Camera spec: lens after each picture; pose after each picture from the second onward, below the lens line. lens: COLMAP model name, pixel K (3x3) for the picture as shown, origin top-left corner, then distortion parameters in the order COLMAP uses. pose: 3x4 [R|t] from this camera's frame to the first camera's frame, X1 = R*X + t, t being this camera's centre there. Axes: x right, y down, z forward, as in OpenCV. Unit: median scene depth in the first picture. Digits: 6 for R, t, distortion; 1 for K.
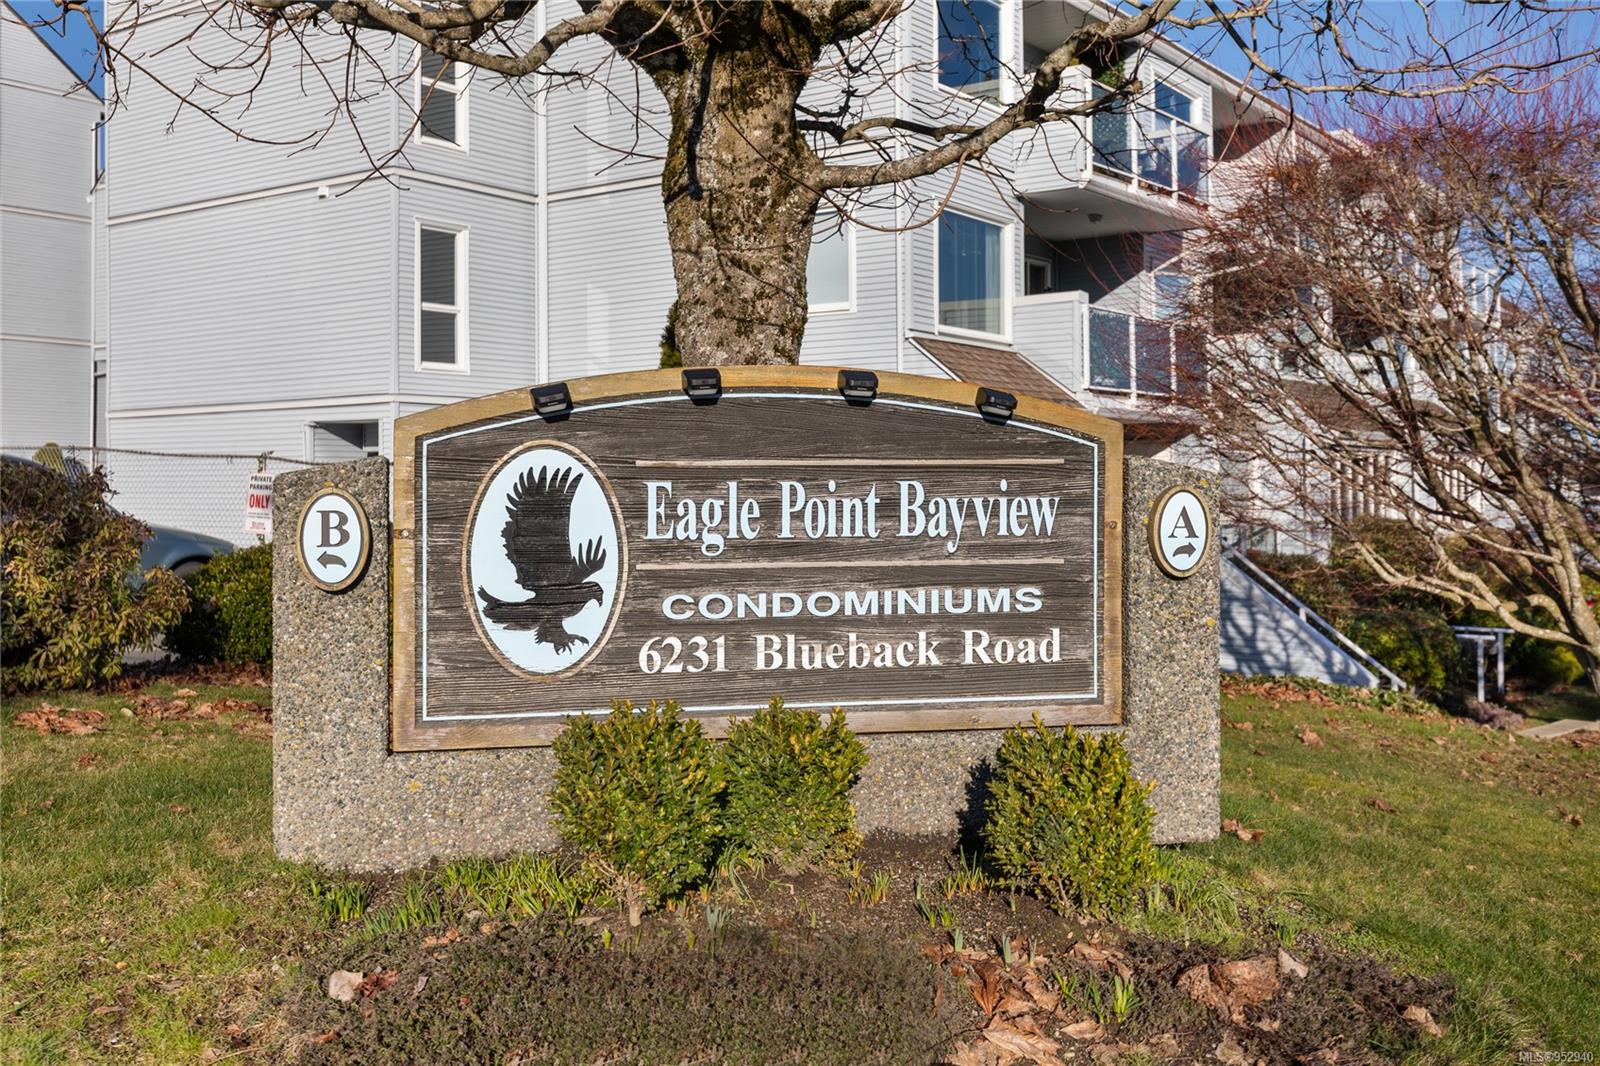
lens RADIAL K [[1520.3, 0, 800.0], [0, 1520.3, 533.0], [0, 0, 1]] dist [0.000556, 0.003407]
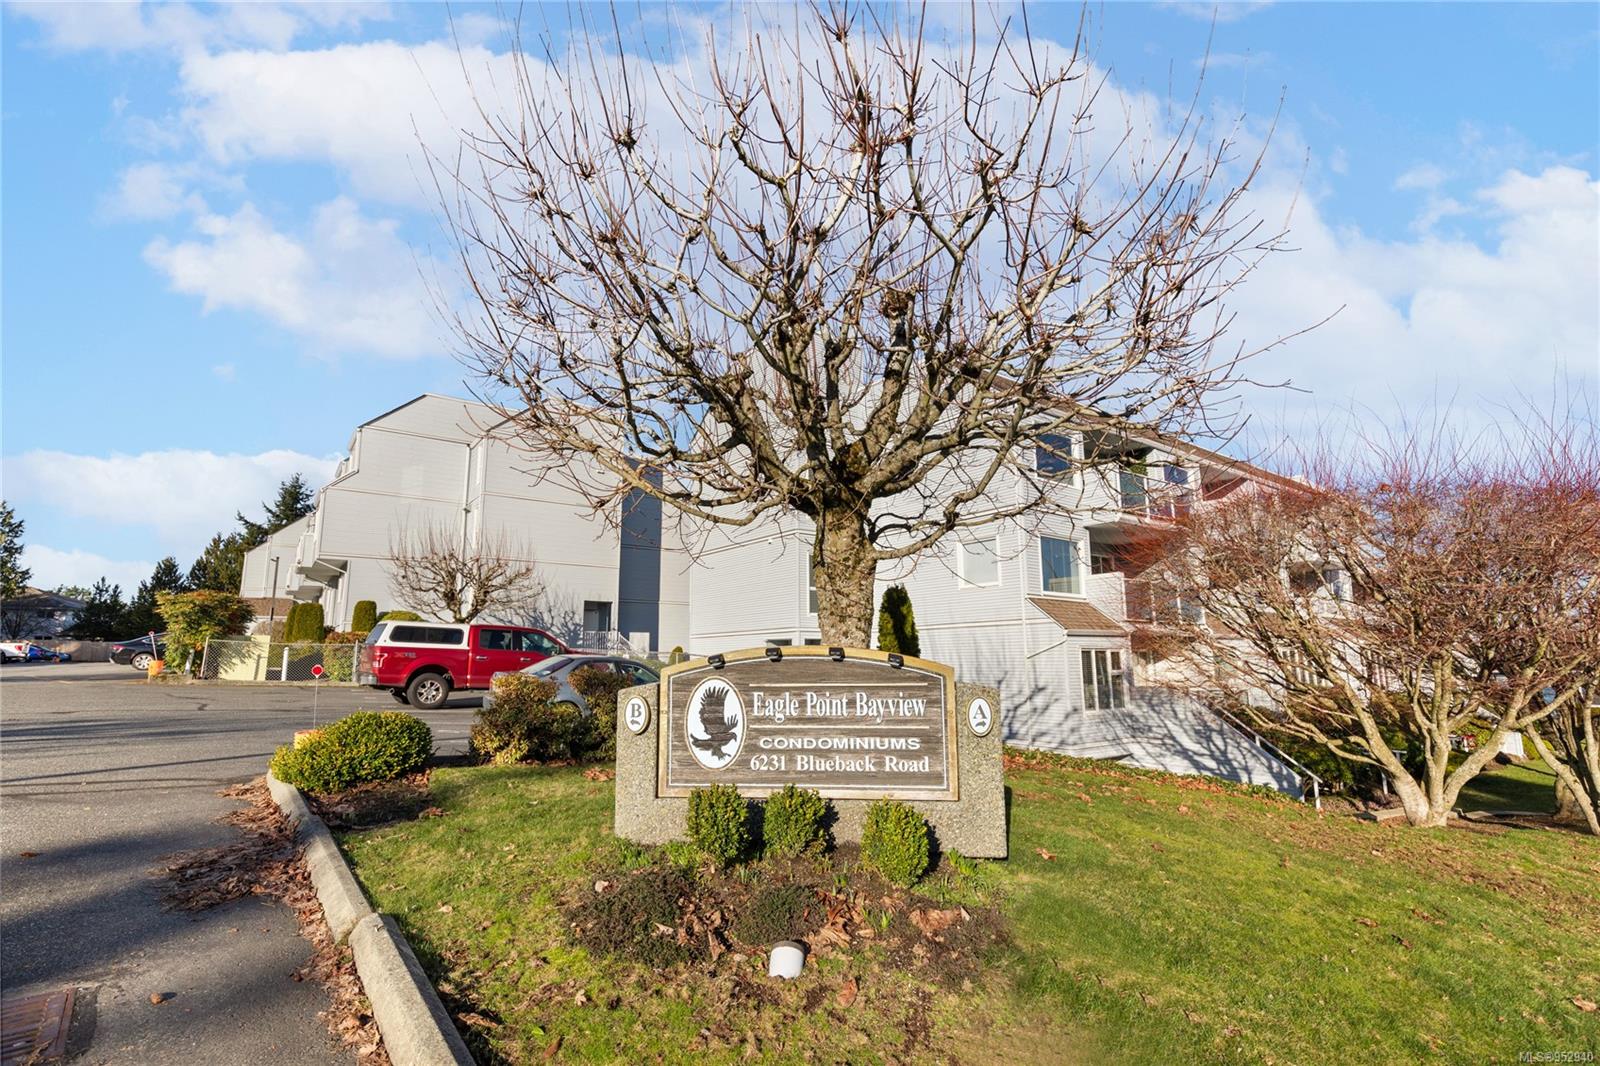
lens RADIAL K [[728.3, 0, 803.0], [0, 728.3, 597.2], [0, 0, 1]] dist [0.008677, -0.000262]
pose [[0.953202, -0.029350, -0.300905, 0.334610], [-0.006471, 0.993068, -0.117360, -0.047644], [0.302264, 0.113815, 0.946405, -0.135421]]
